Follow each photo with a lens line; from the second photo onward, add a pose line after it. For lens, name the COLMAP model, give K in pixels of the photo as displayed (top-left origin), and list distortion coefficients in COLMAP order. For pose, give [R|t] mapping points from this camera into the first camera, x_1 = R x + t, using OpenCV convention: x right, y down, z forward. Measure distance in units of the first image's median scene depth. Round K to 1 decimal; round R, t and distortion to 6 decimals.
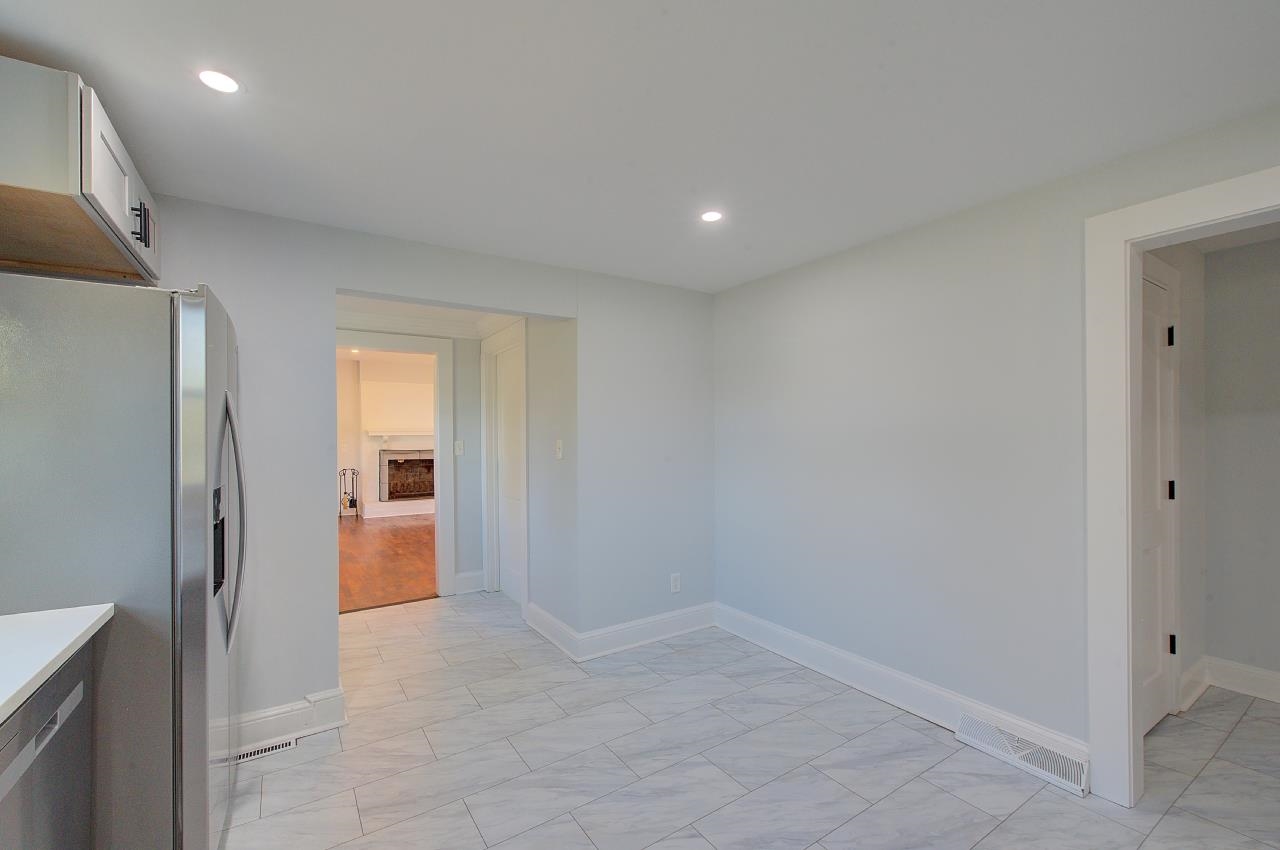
lens RADIAL K [[542.1, 0, 641.5], [0, 542.1, 440.4], [0, 0, 1]] dist [0.000084, 0.000350]
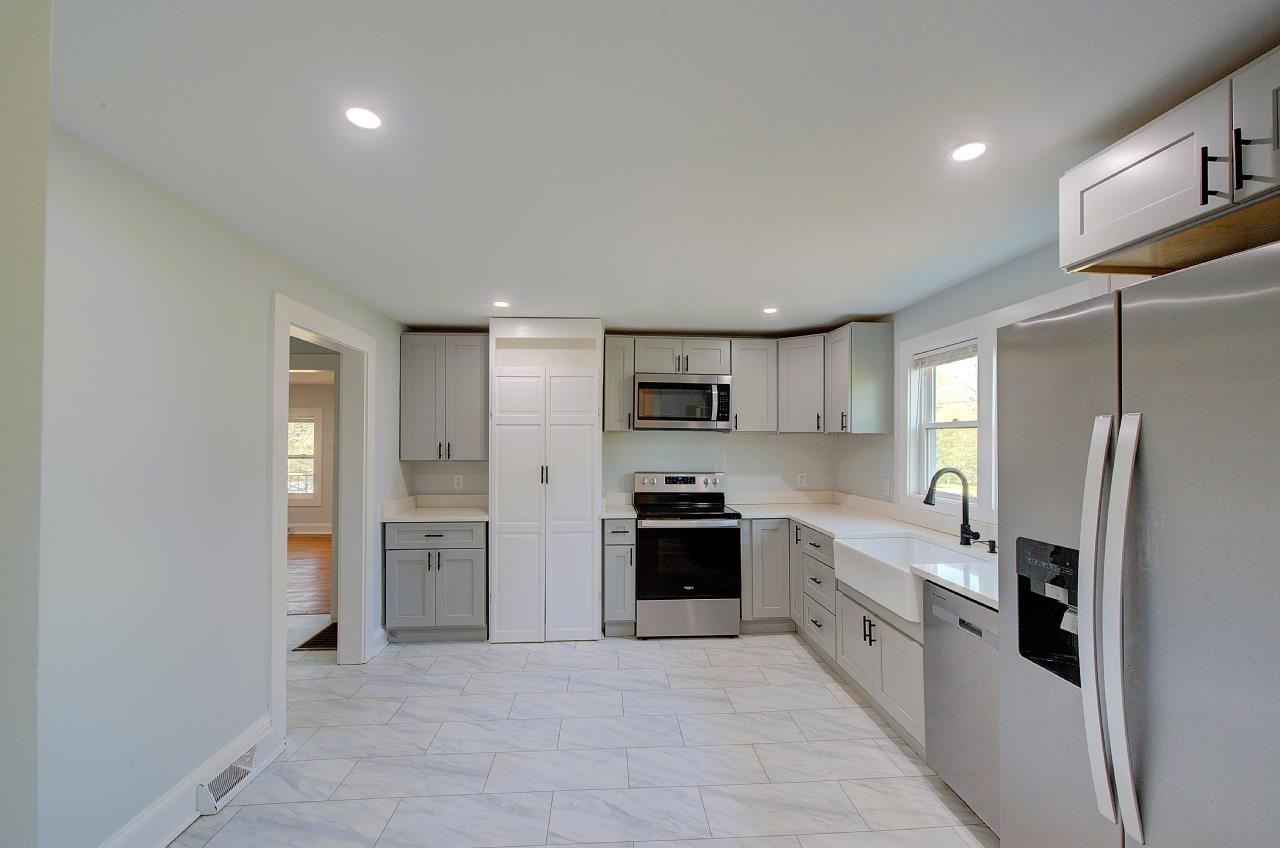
lens RADIAL K [[542.1, 0, 643.8], [0, 542.1, 432.7], [0, 0, 1]] dist [0.000084, 0.000350]
pose [[-0.869669, 0.008595, 0.493560, -0.233357], [0.000798, 0.999872, -0.016006, -0.023376], [-0.493635, -0.013526, -0.869564, 0.715037]]
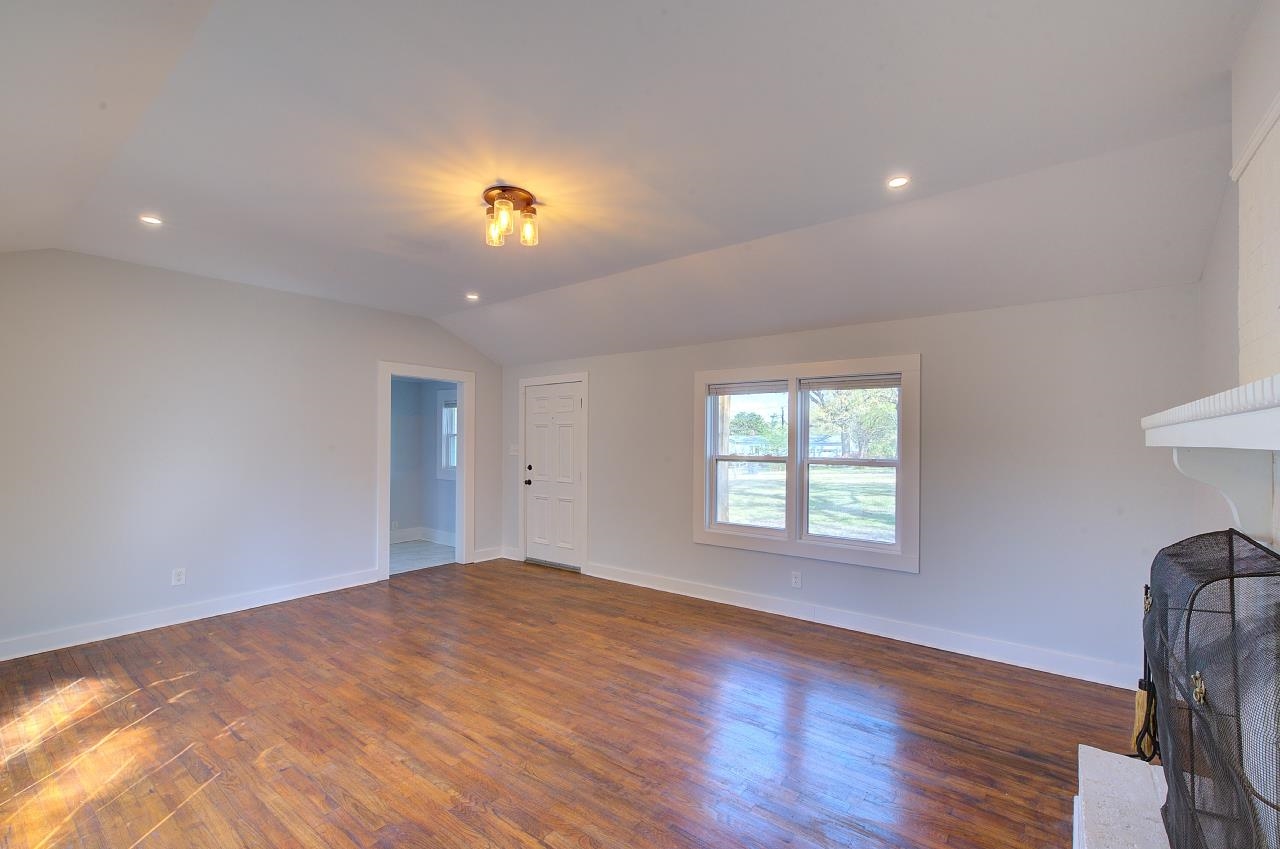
lens RADIAL K [[542.1, 0, 643.1], [0, 542.1, 430.1], [0, 0, 1]] dist [0.000084, 0.000350]
pose [[-0.942675, -0.003264, -0.333697, -0.499672], [-0.000967, 0.999975, -0.007051, -0.027874], [0.333711, -0.006324, -0.942654, 2.249900]]
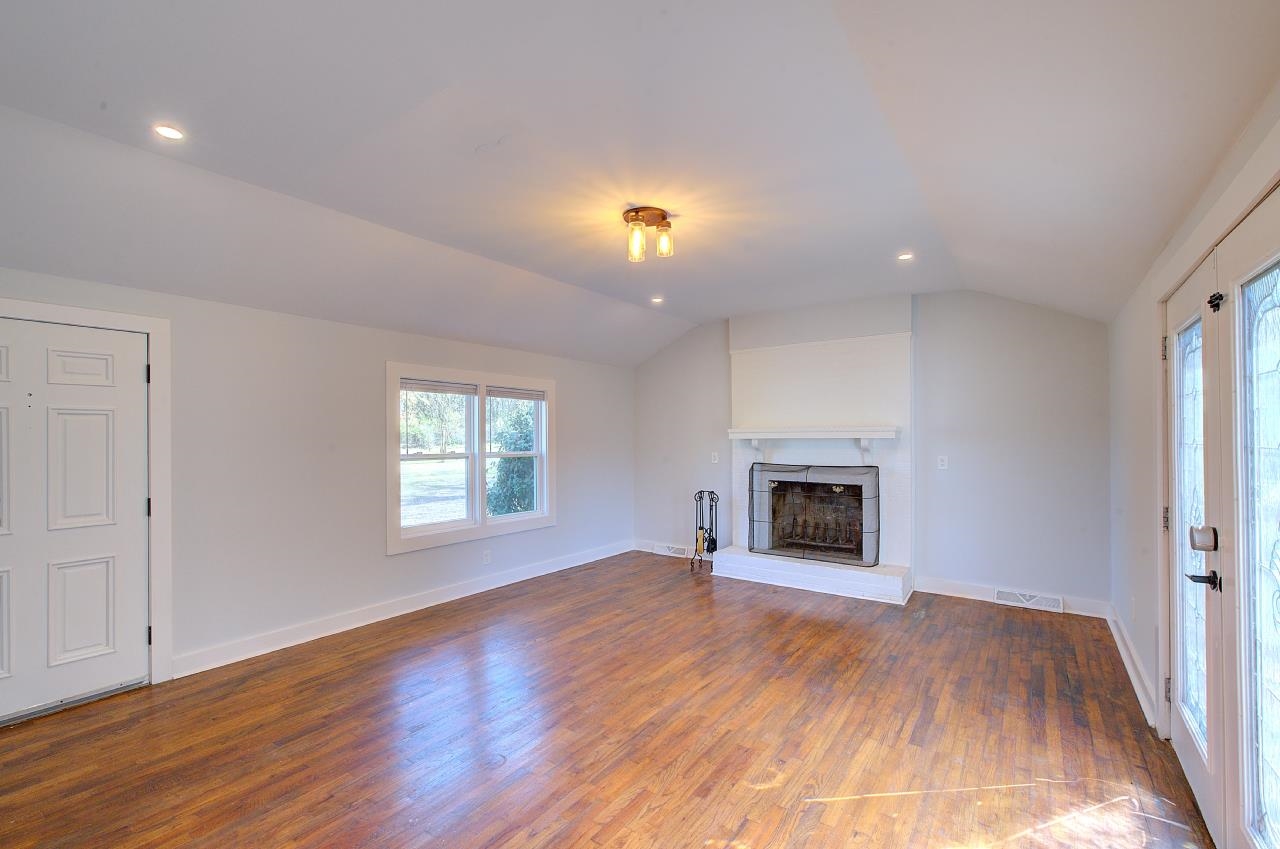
lens RADIAL K [[542.1, 0, 647.4], [0, 542.1, 427.8], [0, 0, 1]] dist [0.000084, 0.000350]
pose [[0.357972, -0.010402, -0.933675, 0.063025], [-0.005415, 0.999898, -0.013216, -0.025462], [0.933717, 0.009787, 0.357879, 1.387135]]
